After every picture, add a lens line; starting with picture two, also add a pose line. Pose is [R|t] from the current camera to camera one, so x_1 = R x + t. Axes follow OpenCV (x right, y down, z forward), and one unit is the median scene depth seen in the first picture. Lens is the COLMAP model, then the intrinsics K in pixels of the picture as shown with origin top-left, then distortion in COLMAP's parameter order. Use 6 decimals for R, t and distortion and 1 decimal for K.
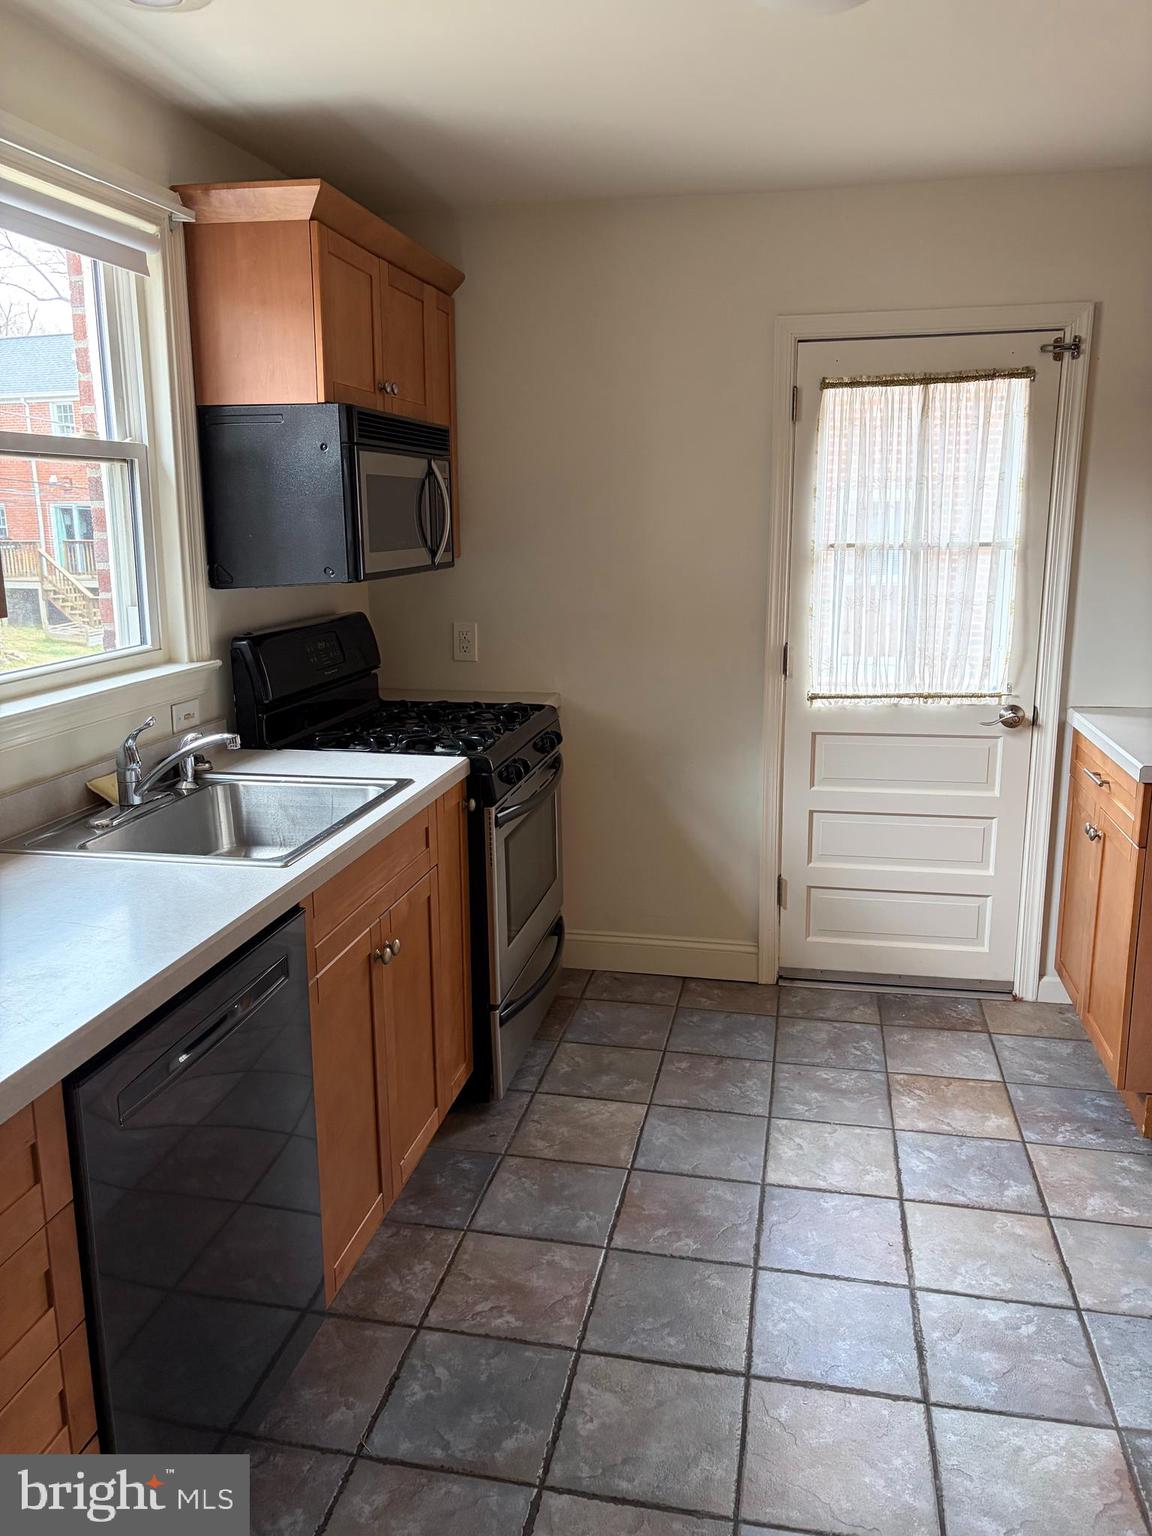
lens RADIAL K [[1175.0, 0, 569.1], [0, 1175.0, 774.5], [0, 0, 1]] dist [0.000619, 0.081019]
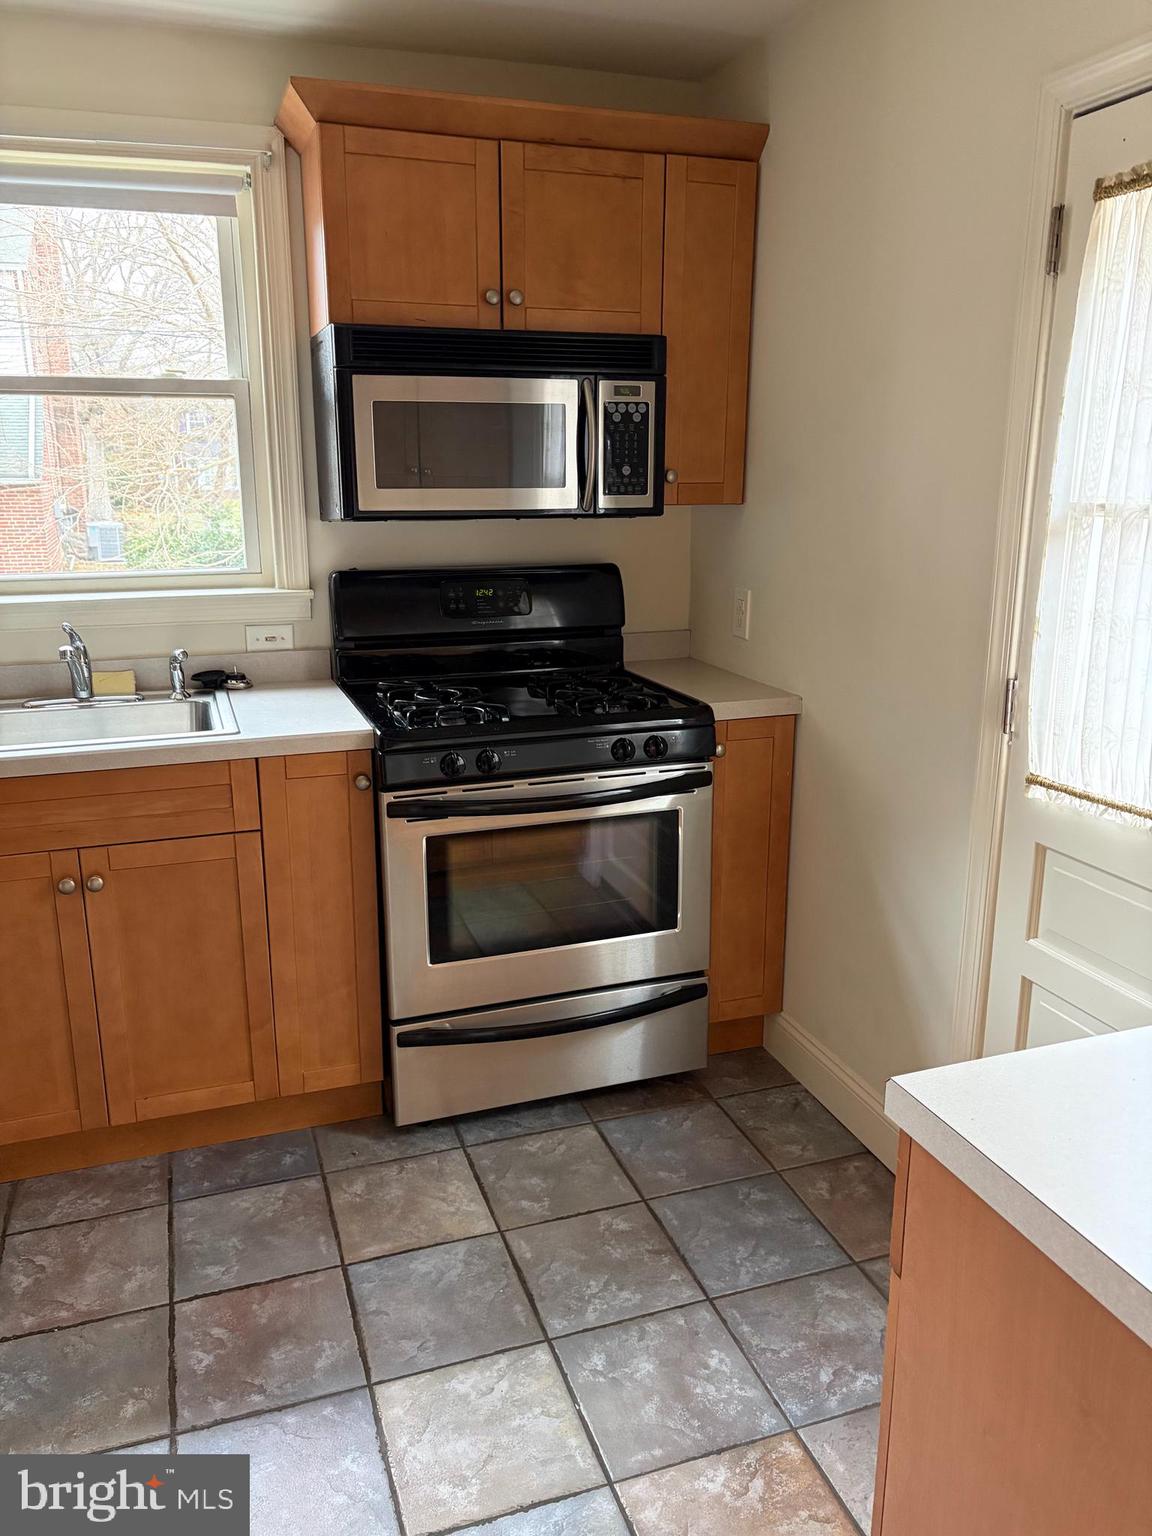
lens RADIAL K [[1175.0, 0, 569.1], [0, 1175.0, 774.5], [0, 0, 1]] dist [0.000619, 0.081019]
pose [[0.508230, 0.227388, -0.830661, 0.658977], [-0.195430, 0.969803, 0.145907, -0.125949], [0.838755, 0.088181, 0.537321, 0.605616]]
